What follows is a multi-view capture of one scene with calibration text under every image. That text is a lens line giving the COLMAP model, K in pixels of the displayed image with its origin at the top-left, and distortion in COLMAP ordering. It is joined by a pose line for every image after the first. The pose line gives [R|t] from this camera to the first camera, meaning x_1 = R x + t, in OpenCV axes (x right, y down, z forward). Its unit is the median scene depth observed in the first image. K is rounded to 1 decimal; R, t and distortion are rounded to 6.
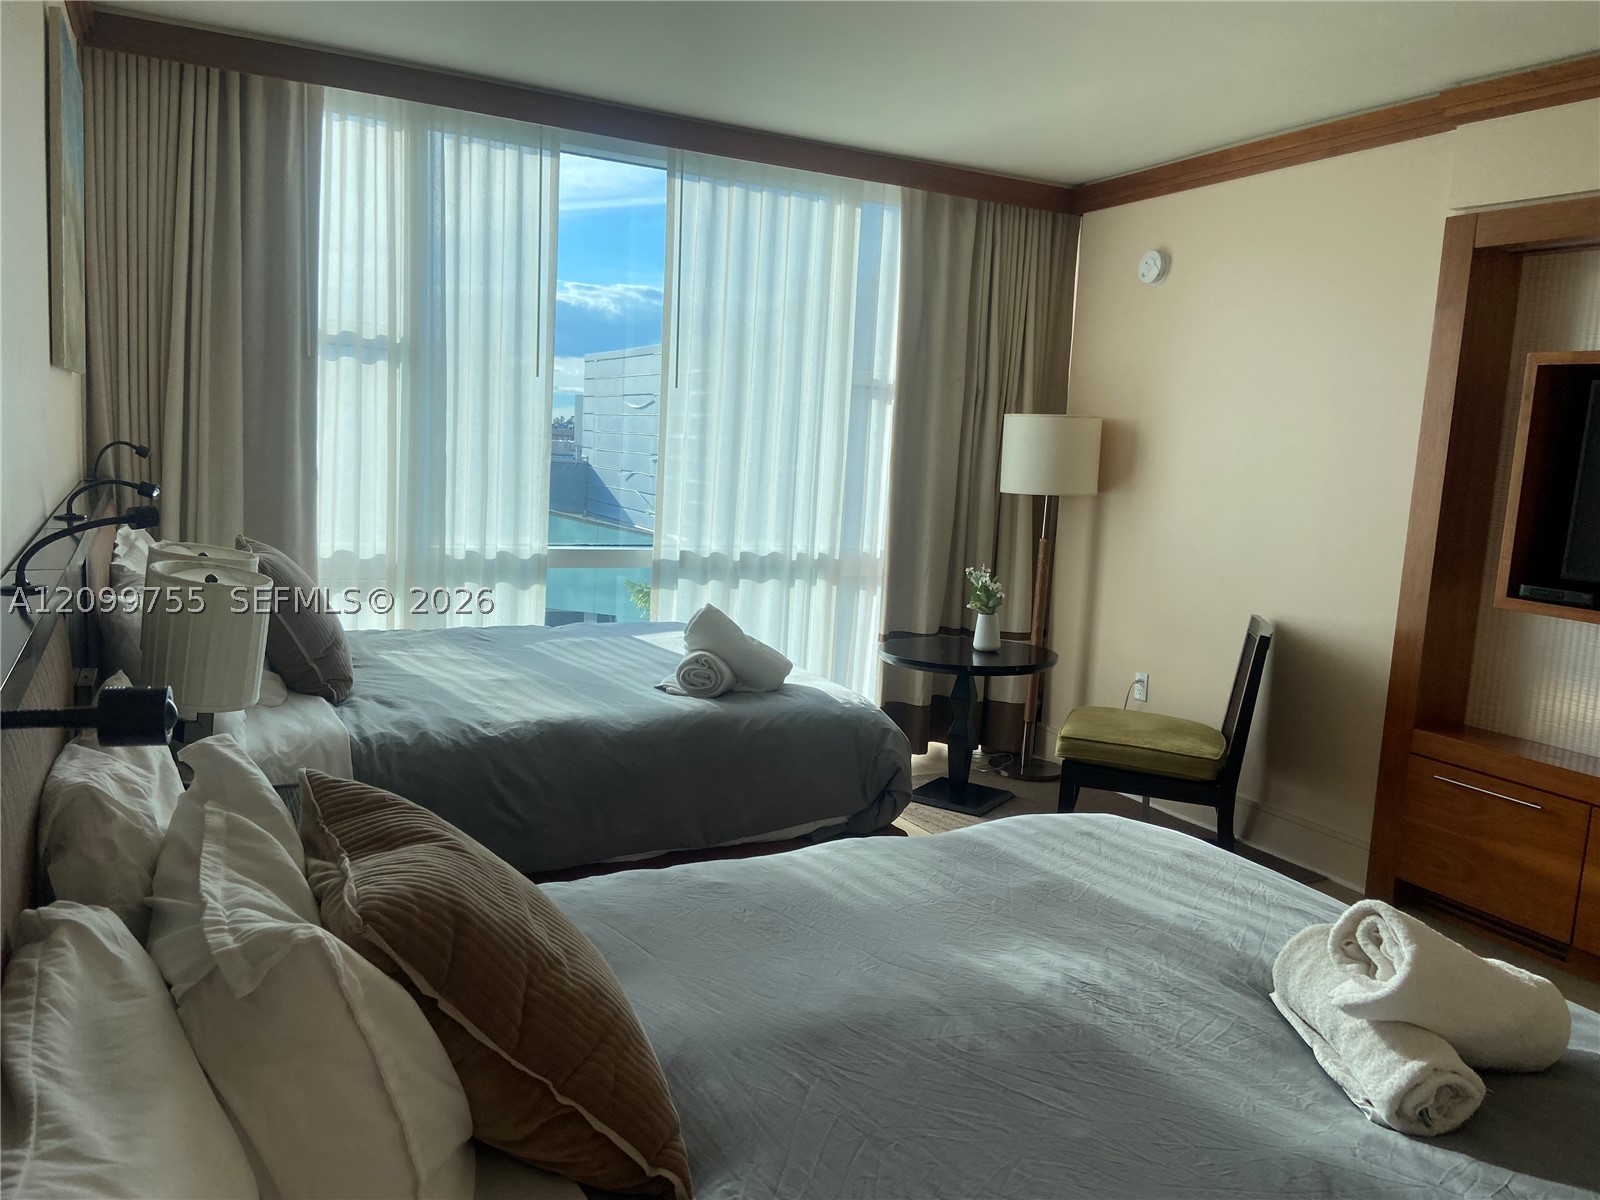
lens RADIAL K [[1219.2, 0, 803.5], [0, 1219.2, 599.8], [0, 0, 1]] dist [0.126436, -0.148289]
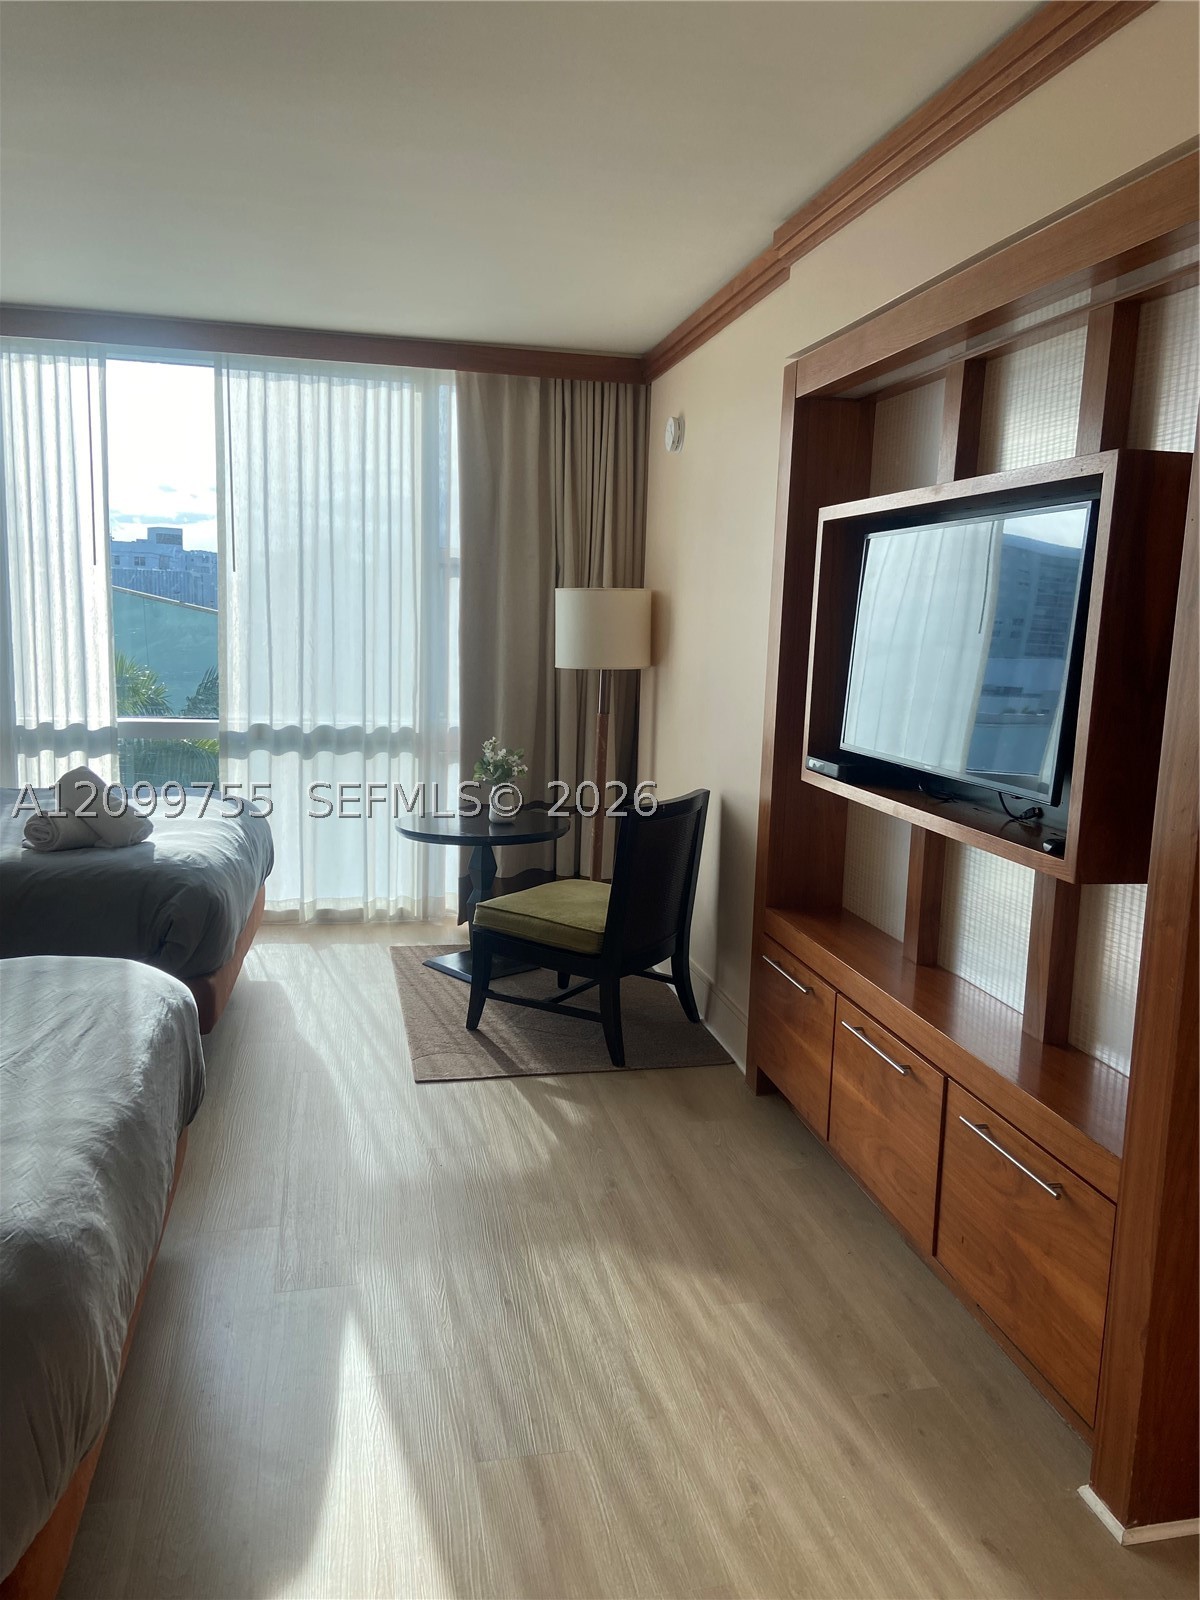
lens RADIAL K [[1219.2, 0, 597.9], [0, 1219.2, 788.8], [0, 0, 1]] dist [0.126436, -0.148289]
pose [[0.958964, 0.016221, -0.283063, 0.627786], [-0.016341, 0.999865, 0.001935, 0.012482], [0.283056, 0.002770, 0.959099, 0.062912]]
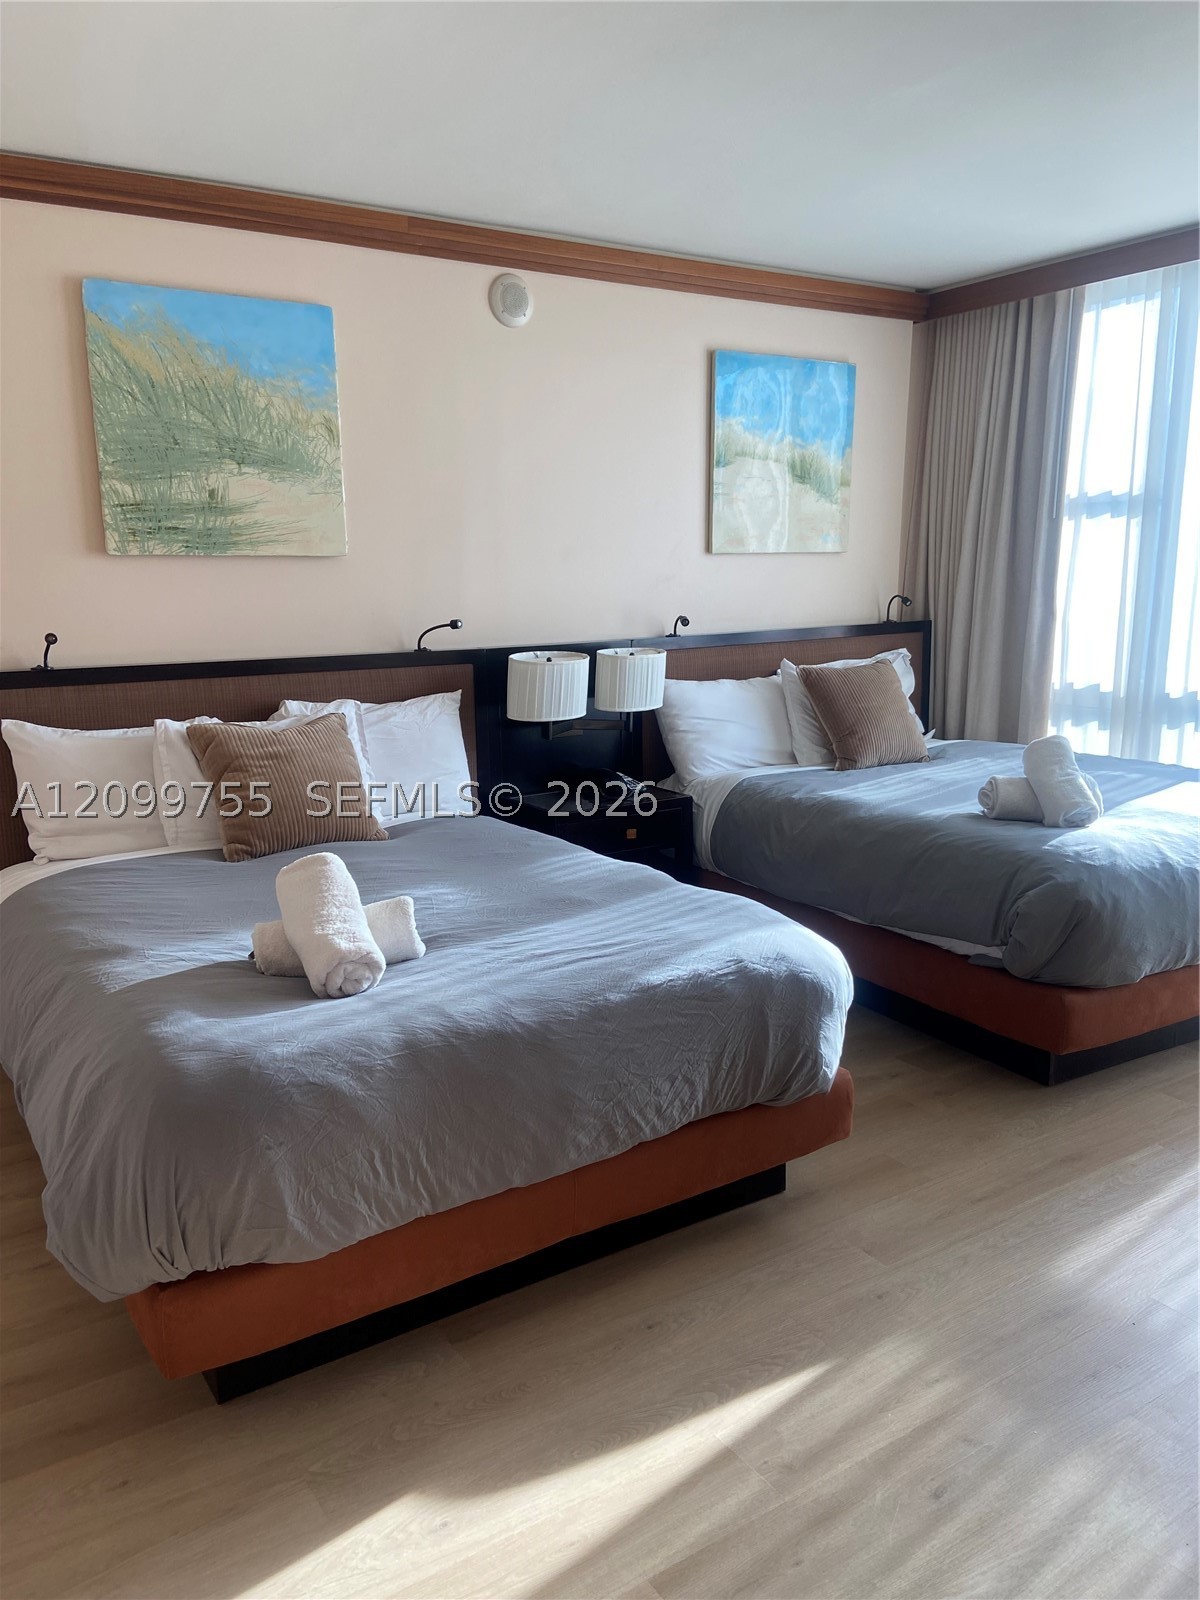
lens RADIAL K [[1219.2, 0, 587.3], [0, 1219.2, 805.0], [0, 0, 1]] dist [0.126436, -0.148289]
pose [[0.080682, 0.139139, -0.986981, 0.840518], [-0.117019, 0.984683, 0.129250, -0.025579], [0.989847, 0.105067, 0.095728, 0.486064]]
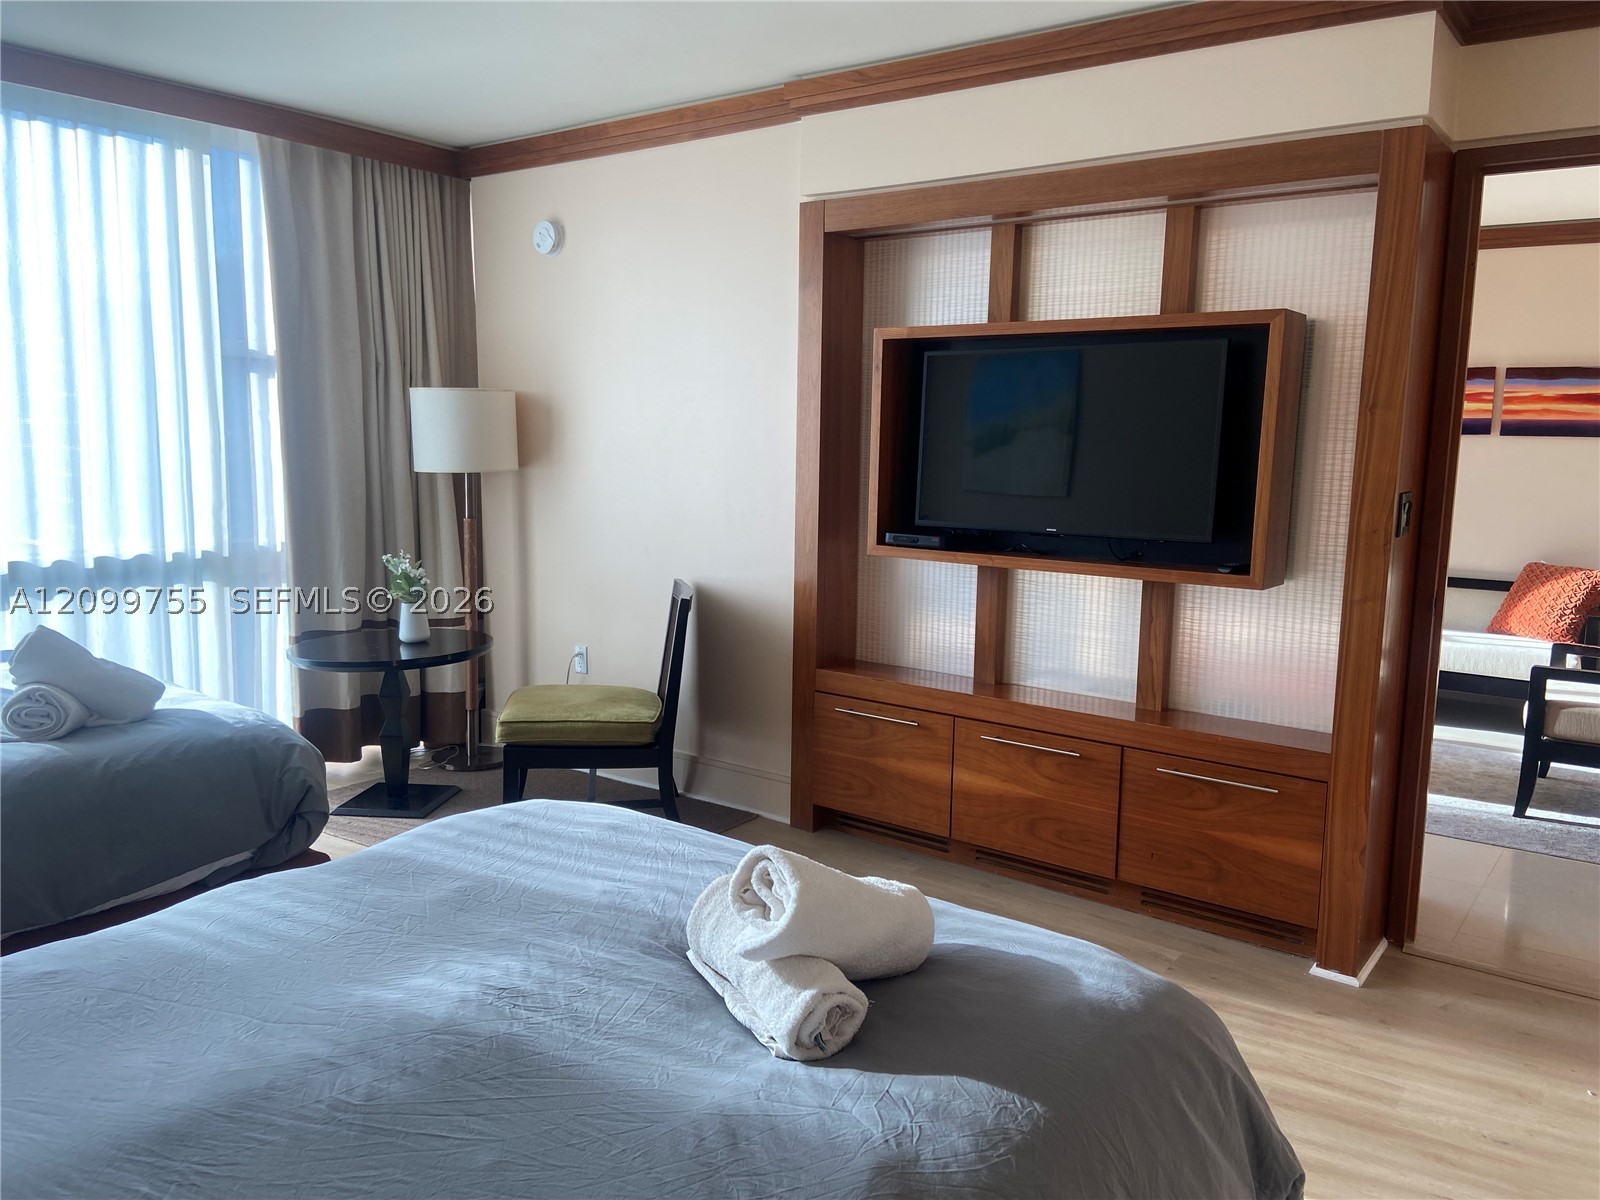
lens RADIAL K [[1219.2, 0, 814.9], [0, 1219.2, 602.6], [0, 0, 1]] dist [0.126436, -0.148289]
pose [[0.899331, -0.097208, 0.426327, 0.030544], [0.087486, 0.995264, 0.042382, -0.001770], [-0.428427, -0.000818, 0.903576, 0.018484]]
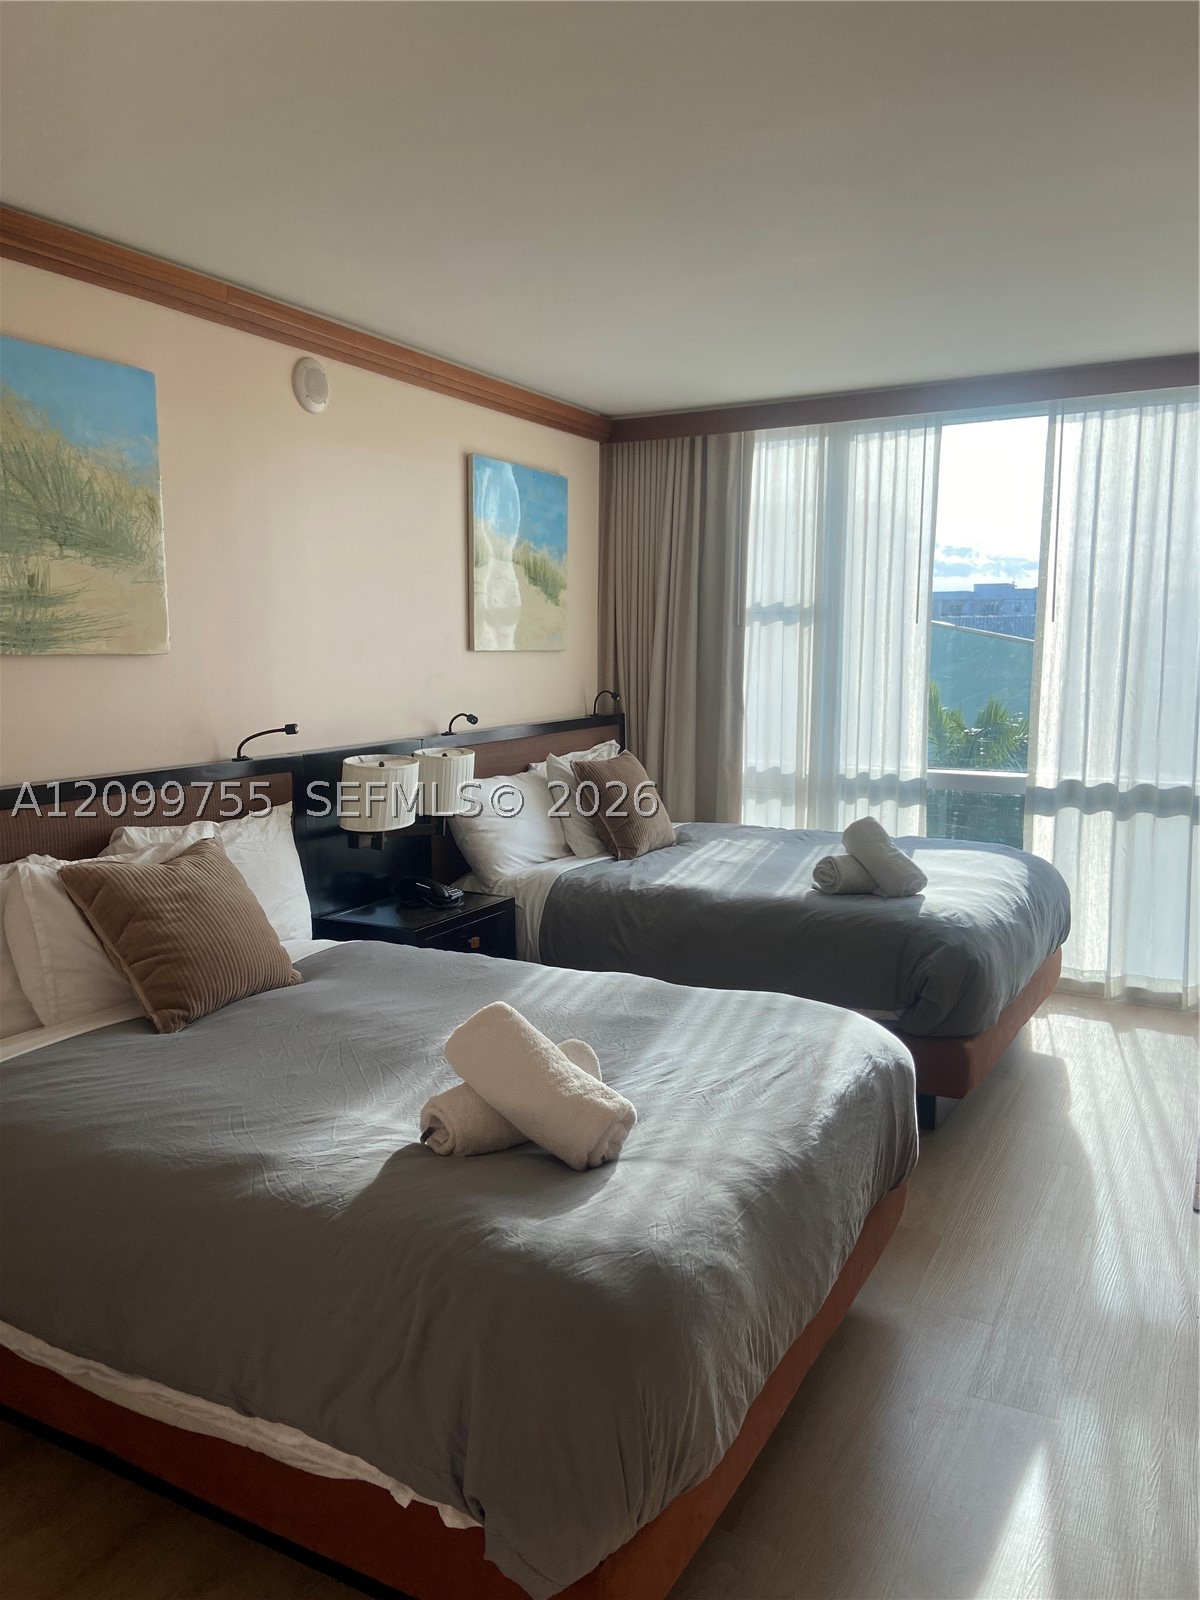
lens RADIAL K [[1219.2, 0, 588.8], [0, 1219.2, 783.1], [0, 0, 1]] dist [0.126436, -0.148289]
pose [[0.550896, 0.041017, -0.833565, 0.684669], [-0.079796, 0.996804, -0.003687, -0.002758], [0.830750, 0.068546, 0.552409, 0.129187]]
